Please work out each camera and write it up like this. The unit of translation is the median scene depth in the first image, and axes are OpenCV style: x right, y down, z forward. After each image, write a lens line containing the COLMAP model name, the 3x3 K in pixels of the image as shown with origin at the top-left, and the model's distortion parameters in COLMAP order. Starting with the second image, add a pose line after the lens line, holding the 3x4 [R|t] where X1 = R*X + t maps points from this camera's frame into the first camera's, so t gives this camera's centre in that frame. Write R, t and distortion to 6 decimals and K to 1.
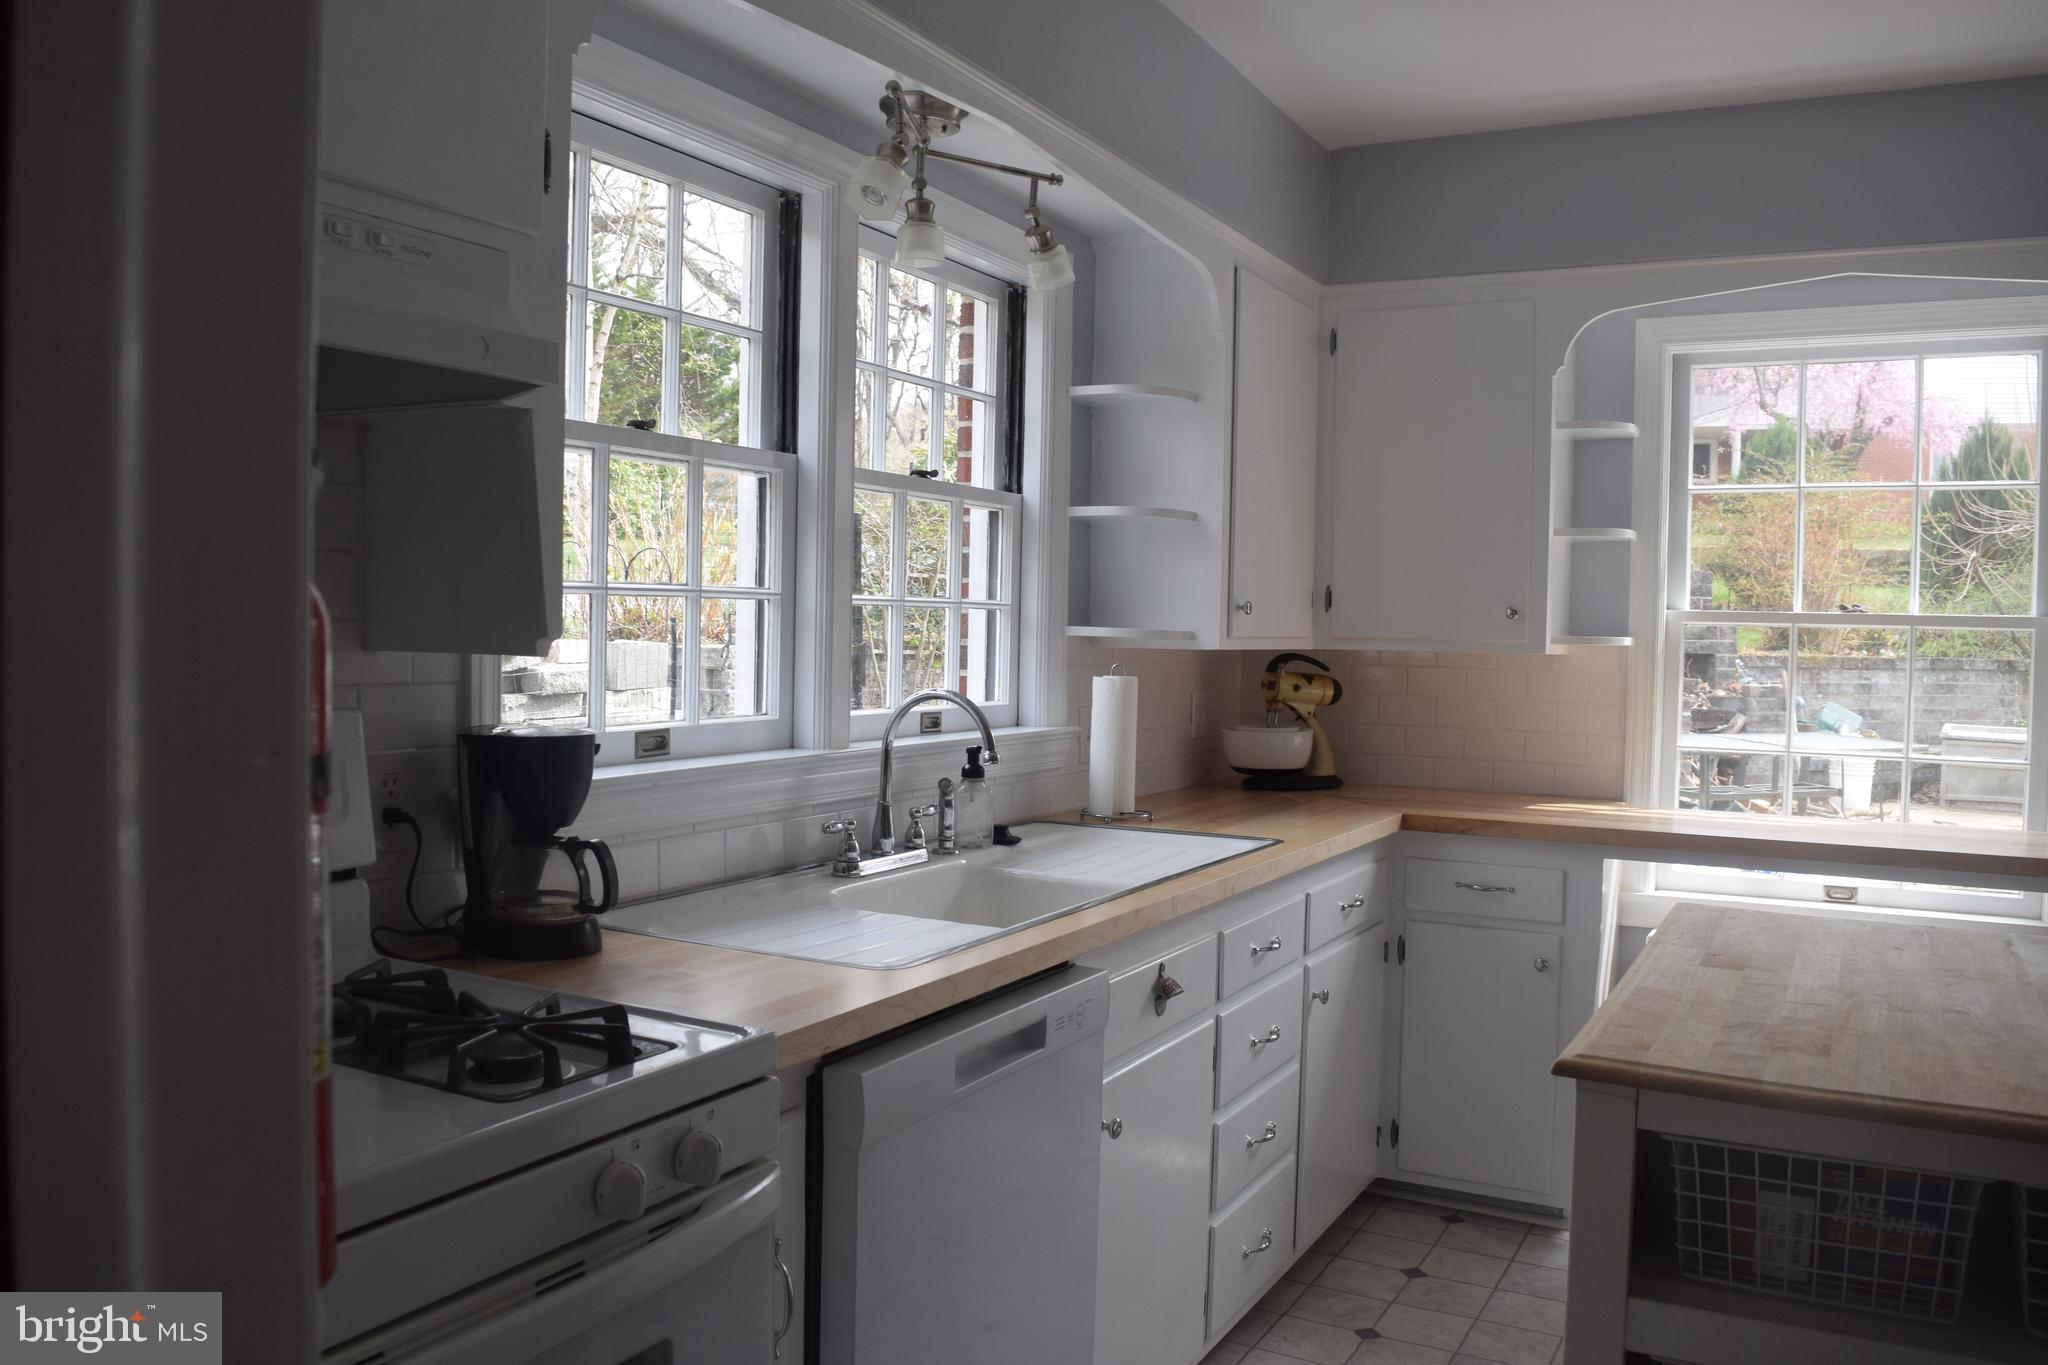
lens RADIAL K [[1615.0, 0, 1015.4], [0, 1615.0, 675.4], [0, 0, 1]] dist [-0.091768, 0.016065]
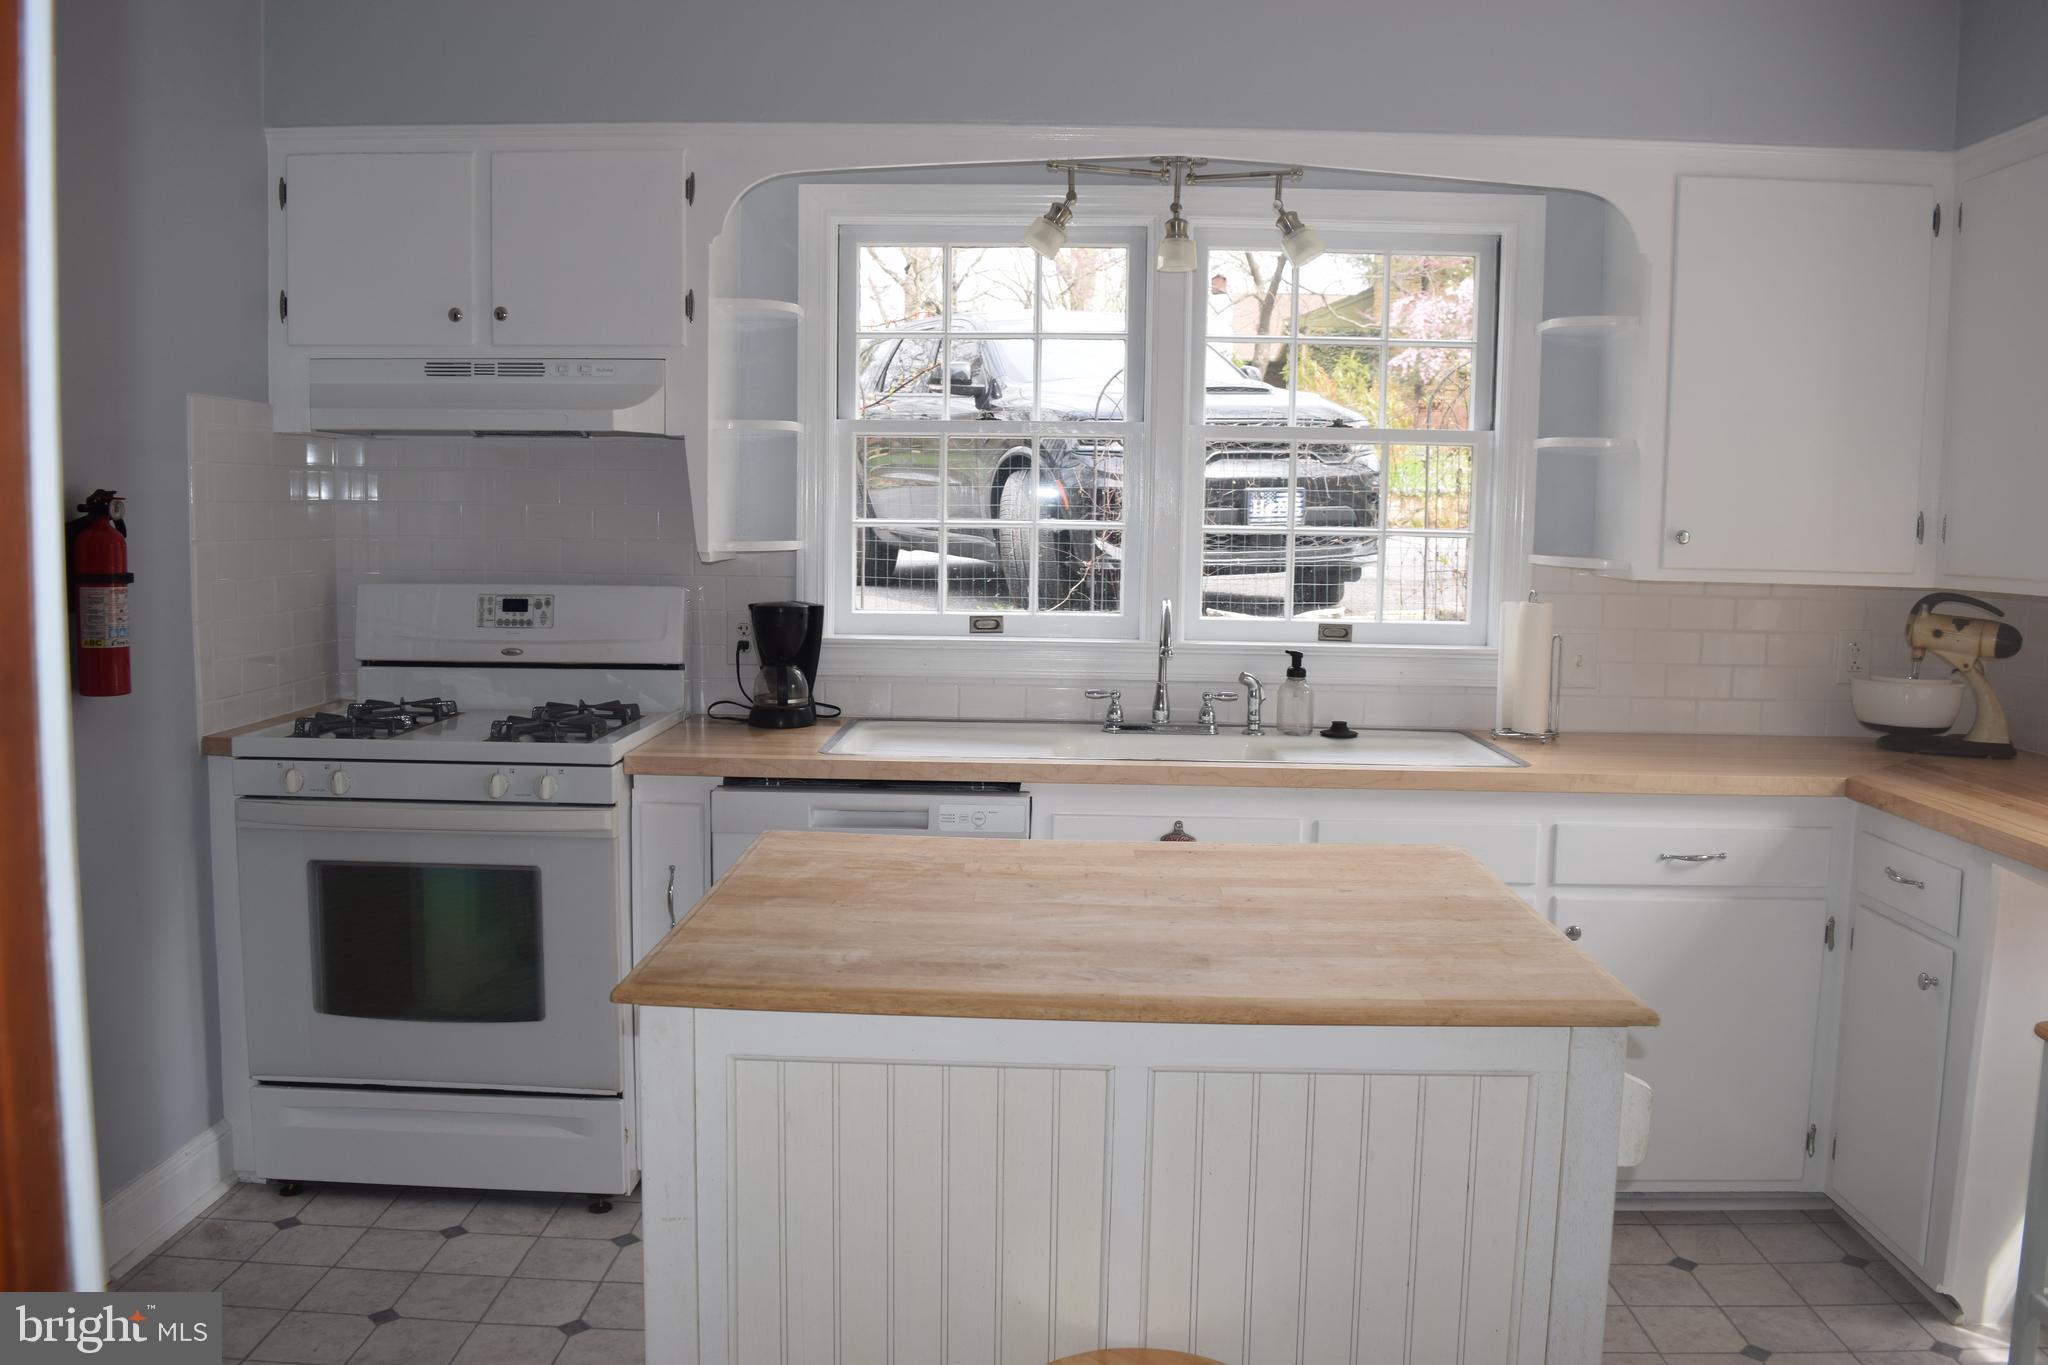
lens RADIAL K [[1615.0, 0, 1015.4], [0, 1615.0, 675.4], [0, 0, 1]] dist [-0.091768, 0.016065]
pose [[0.468123, 0.075632, -0.880421, 0.793713], [-0.037030, 0.997134, 0.065970, -0.007688], [0.882887, 0.001720, 0.469582, 0.218694]]
